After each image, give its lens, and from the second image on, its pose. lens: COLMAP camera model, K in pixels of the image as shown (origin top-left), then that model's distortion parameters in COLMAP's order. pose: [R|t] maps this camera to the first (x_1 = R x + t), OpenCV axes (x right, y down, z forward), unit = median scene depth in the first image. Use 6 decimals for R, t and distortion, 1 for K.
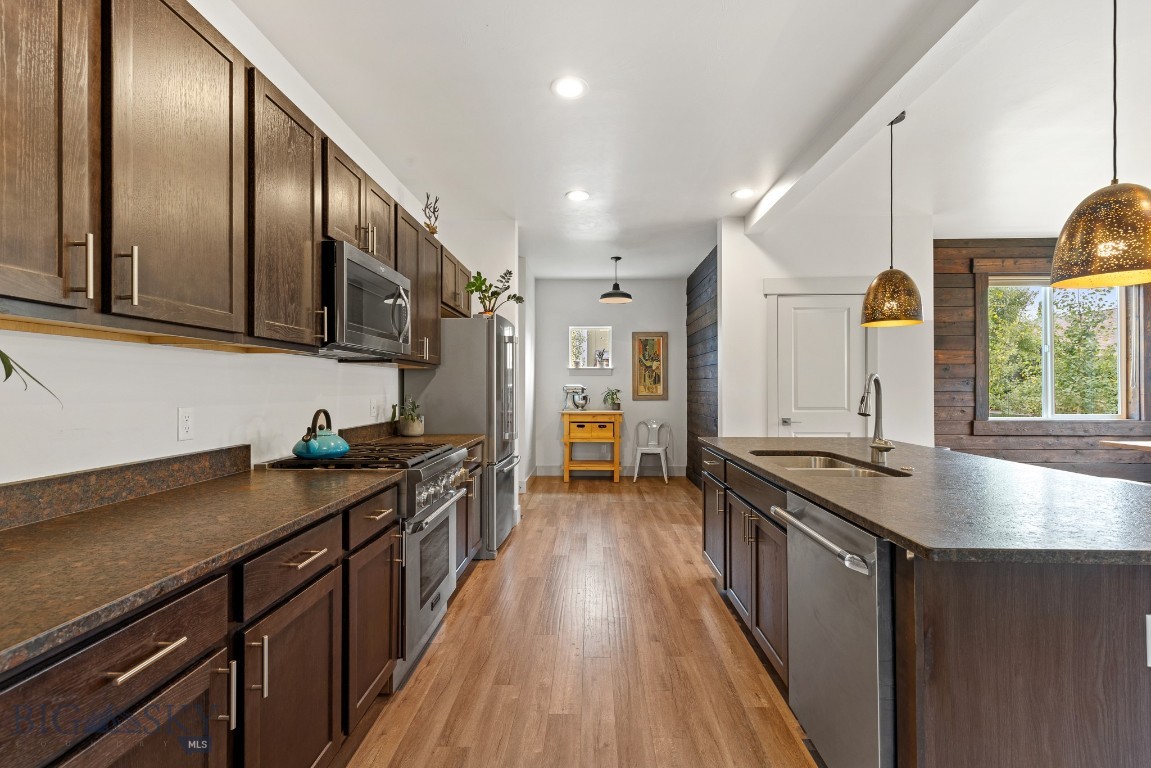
lens RADIAL K [[516.4, 0, 575.6], [0, 516.4, 383.7], [0, 0, 1]] dist [0.006994, -0.000733]
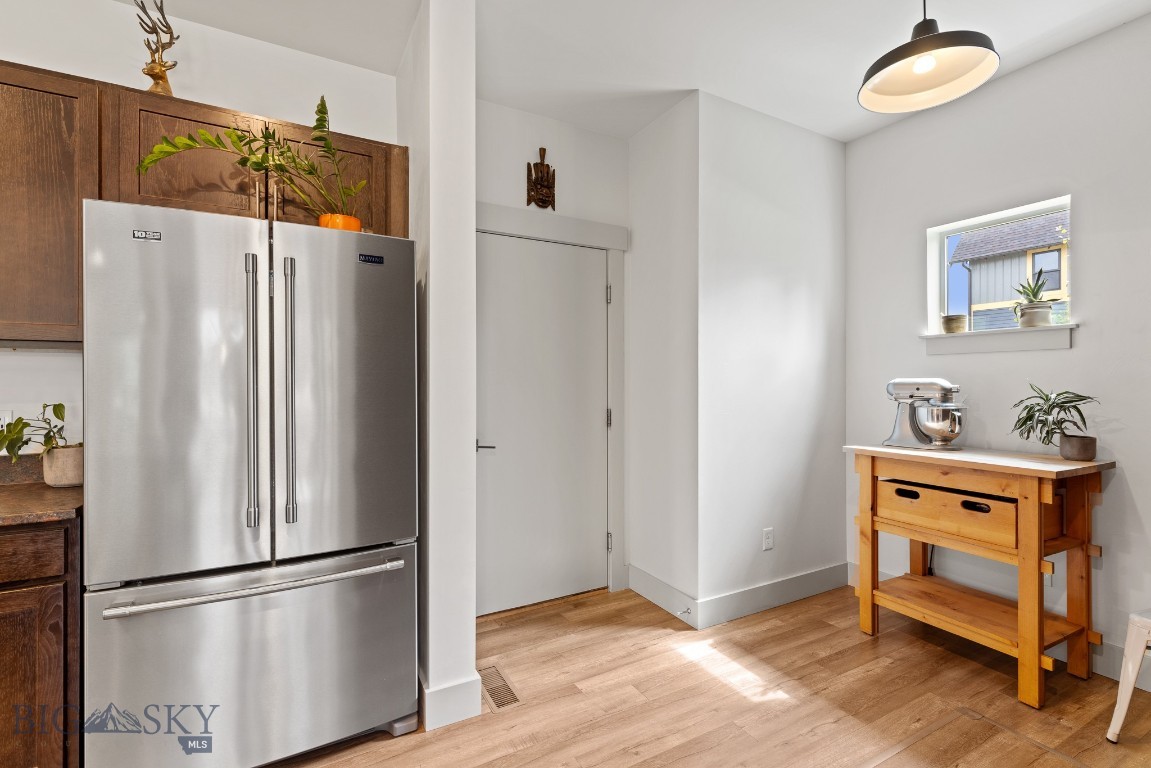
lens RADIAL K [[516.4, 0, 579.5], [0, 516.4, 384.1], [0, 0, 1]] dist [0.006994, -0.000733]
pose [[0.515939, -0.001039, -0.856625, 0.350388], [0.009279, 0.999947, 0.004376, 0.003445], [0.856575, -0.010206, 0.515922, 1.071842]]
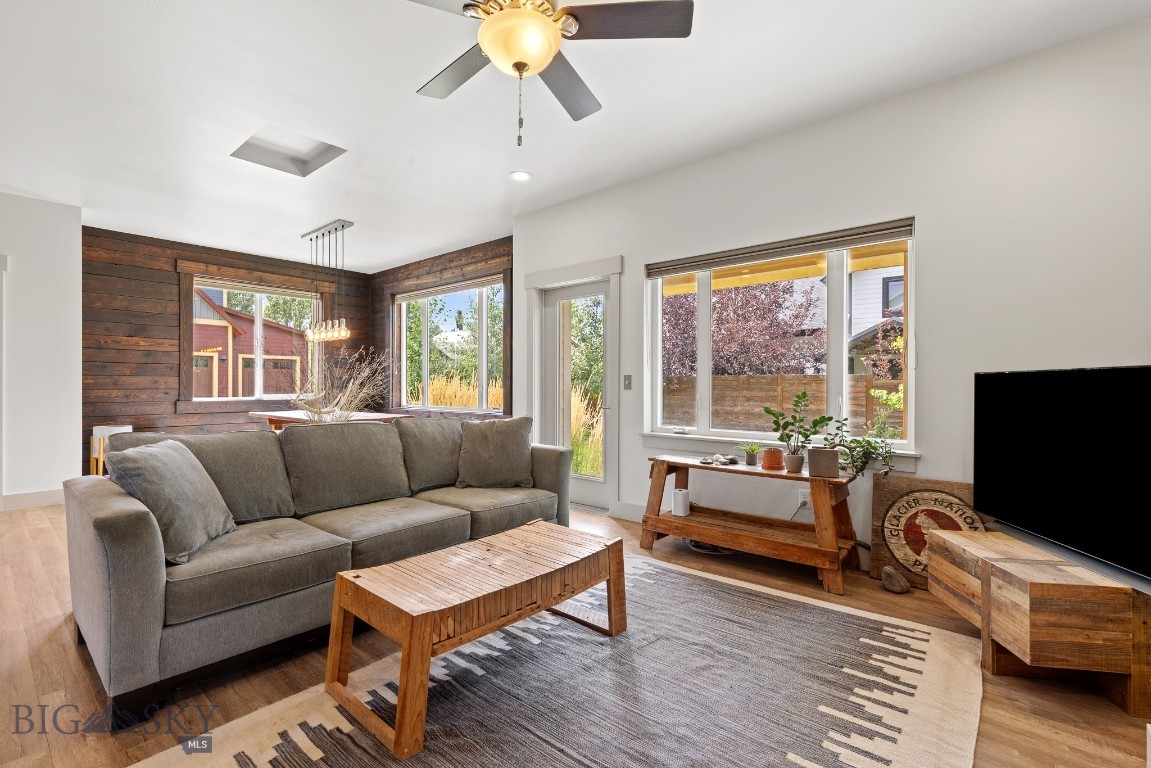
lens RADIAL K [[516.4, 0, 575.8], [0, 516.4, 383.7], [0, 0, 1]] dist [0.006994, -0.000733]
pose [[0.626929, 0.001895, 0.779074, 0.579224], [-0.006247, 0.999977, 0.002595, 0.032763], [-0.779051, -0.006494, 0.626927, -0.541450]]
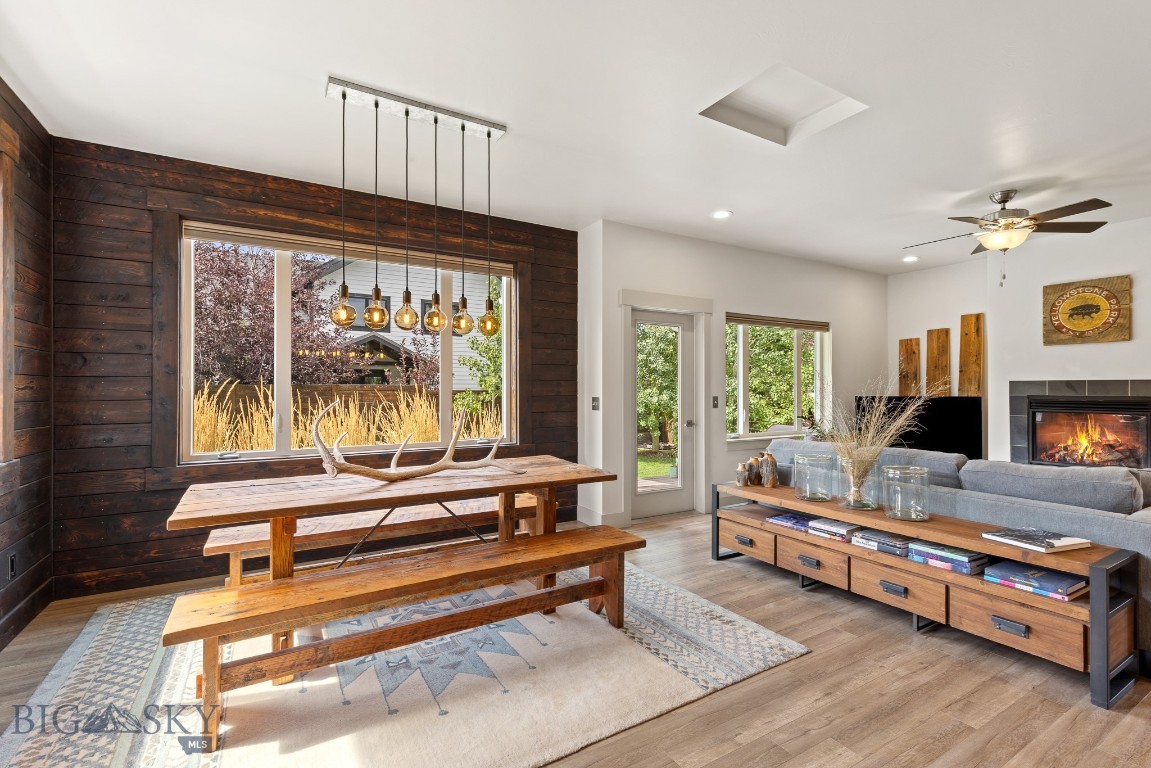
lens RADIAL K [[516.4, 0, 576.3], [0, 516.4, 384.8], [0, 0, 1]] dist [0.006994, -0.000733]
pose [[-0.539935, 0.005018, 0.841692, 0.542699], [-0.005587, 0.999939, -0.009546, 0.001613], [-0.841688, -0.009856, -0.539874, 1.090369]]
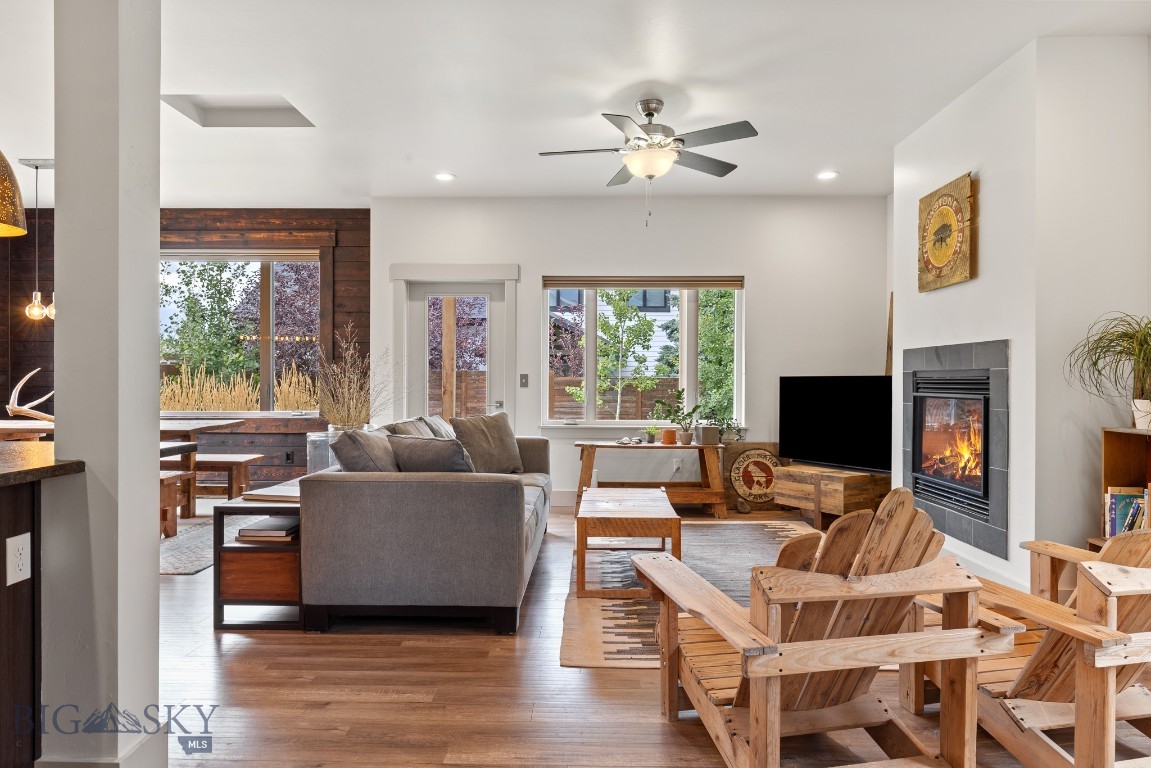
lens RADIAL K [[697.3, 0, 577.0], [0, 697.3, 381.2], [0, 0, 1]] dist [0.005443, -0.004525]
pose [[-0.014121, -0.000716, 0.999900, -0.112596], [-0.010191, 0.999948, 0.000573, 0.031089], [-0.999848, -0.010182, -0.014128, -0.048742]]
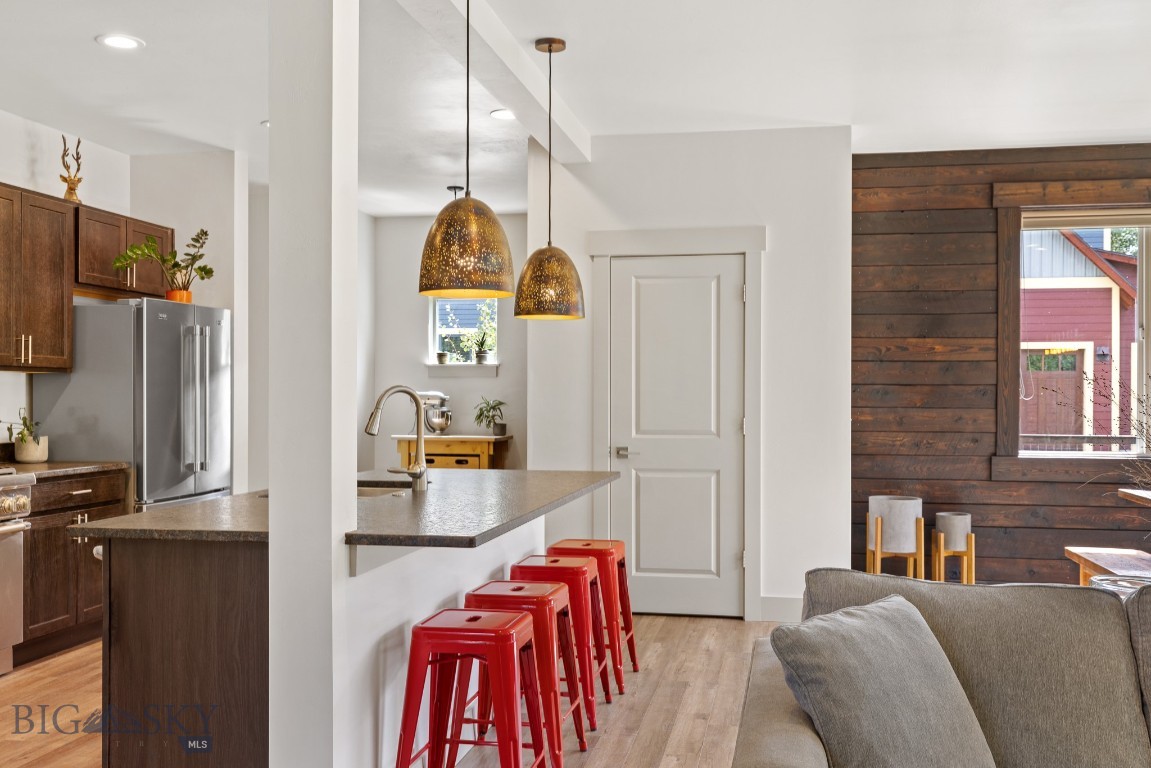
lens RADIAL K [[1100.9, 0, 576.3], [0, 1100.9, 395.1], [0, 0, 1]] dist [0.012523, 0.000000]
pose [[0.987556, 0.003402, -0.157229, 0.669057], [-0.002052, 0.999960, 0.008743, -0.012342], [0.157253, -0.008312, 0.987523, -0.435508]]
